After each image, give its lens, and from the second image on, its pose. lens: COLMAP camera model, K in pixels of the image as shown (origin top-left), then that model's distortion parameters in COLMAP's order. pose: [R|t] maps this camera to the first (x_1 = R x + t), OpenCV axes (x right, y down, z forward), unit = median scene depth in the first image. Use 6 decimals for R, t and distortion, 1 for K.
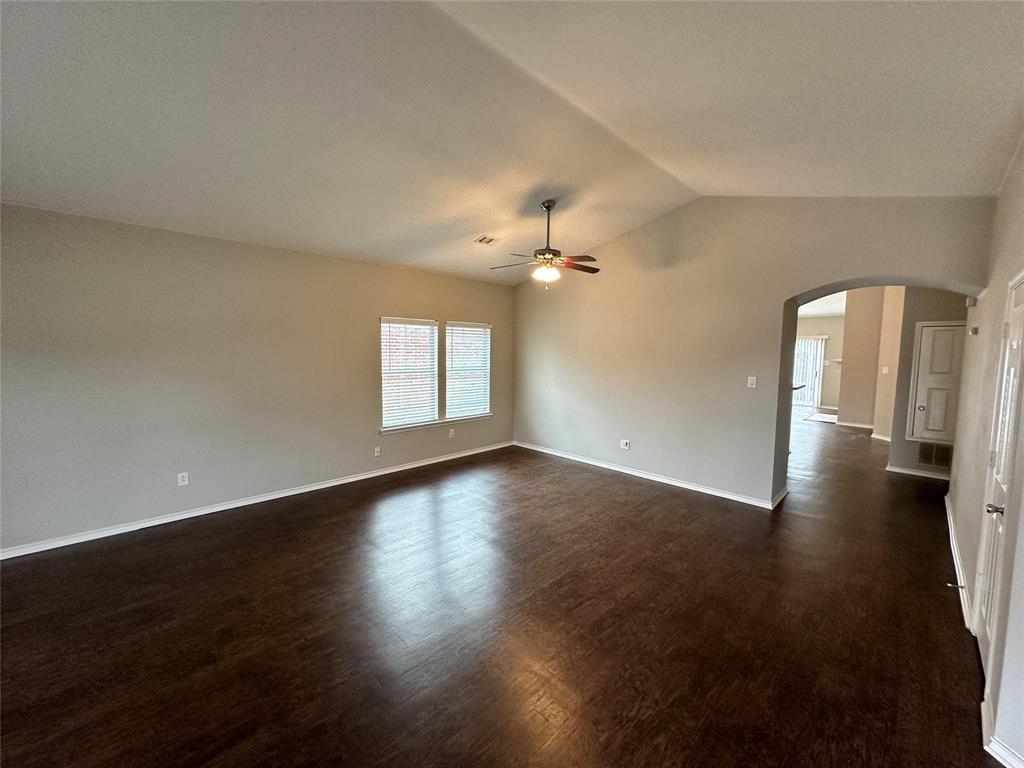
lens RADIAL K [[405.9, 0, 515.9], [0, 405.9, 381.4], [0, 0, 1]] dist [-0.002677, 0.000286]
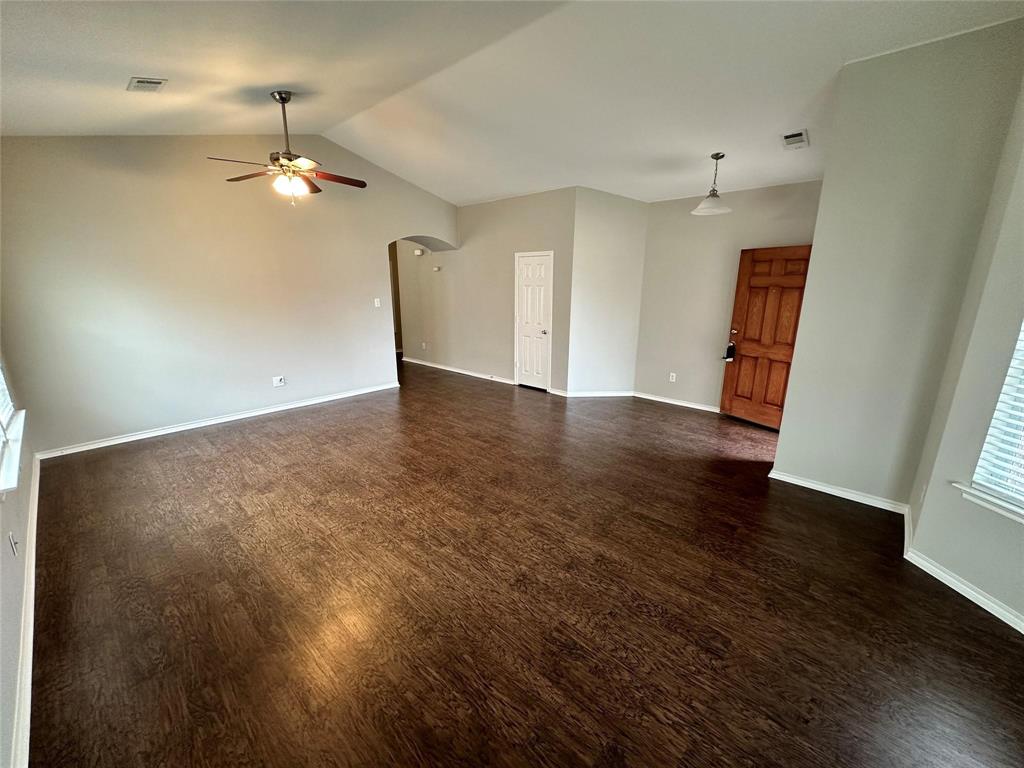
lens RADIAL K [[405.9, 0, 510.6], [0, 405.9, 377.6], [0, 0, 1]] dist [-0.002677, 0.000286]
pose [[-0.044885, -0.238454, 0.970116, -0.746990], [0.072283, 0.967774, 0.241223, -0.048143], [-0.996374, 0.080950, -0.026202, 0.532147]]
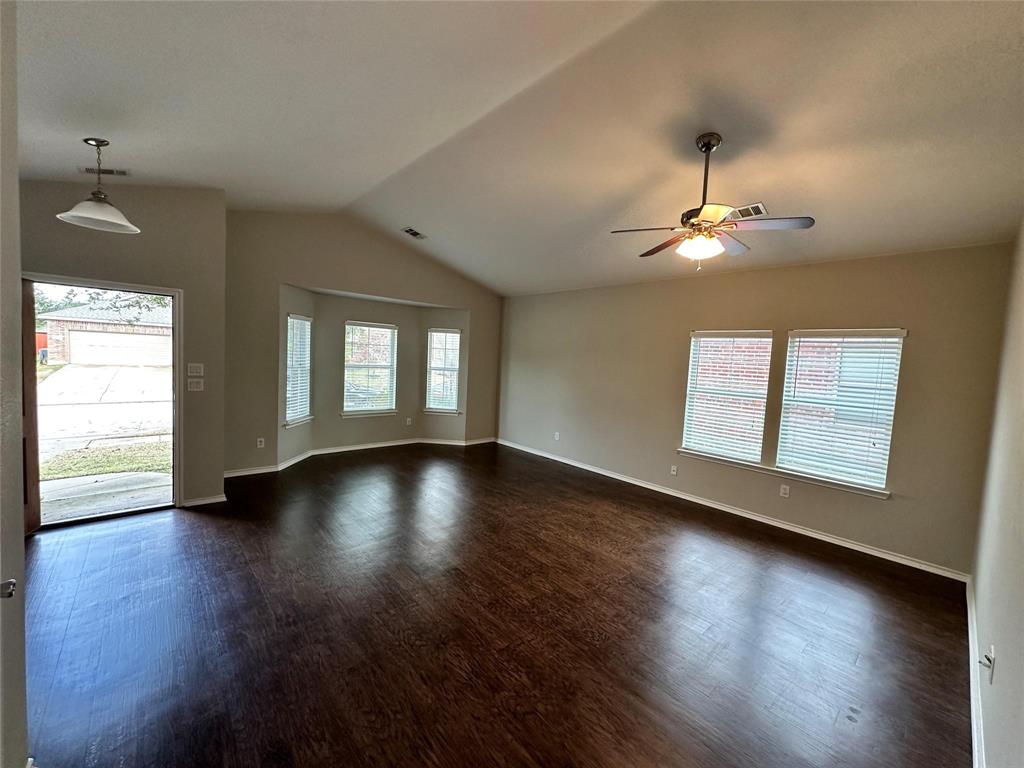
lens RADIAL K [[405.9, 0, 514.5], [0, 405.9, 383.8], [0, 0, 1]] dist [-0.002677, 0.000286]
pose [[-0.046516, 0.052886, -0.997517, 0.661639], [-0.132526, 0.989443, 0.058638, -0.039622], [0.990087, 0.134925, -0.039017, 0.662528]]
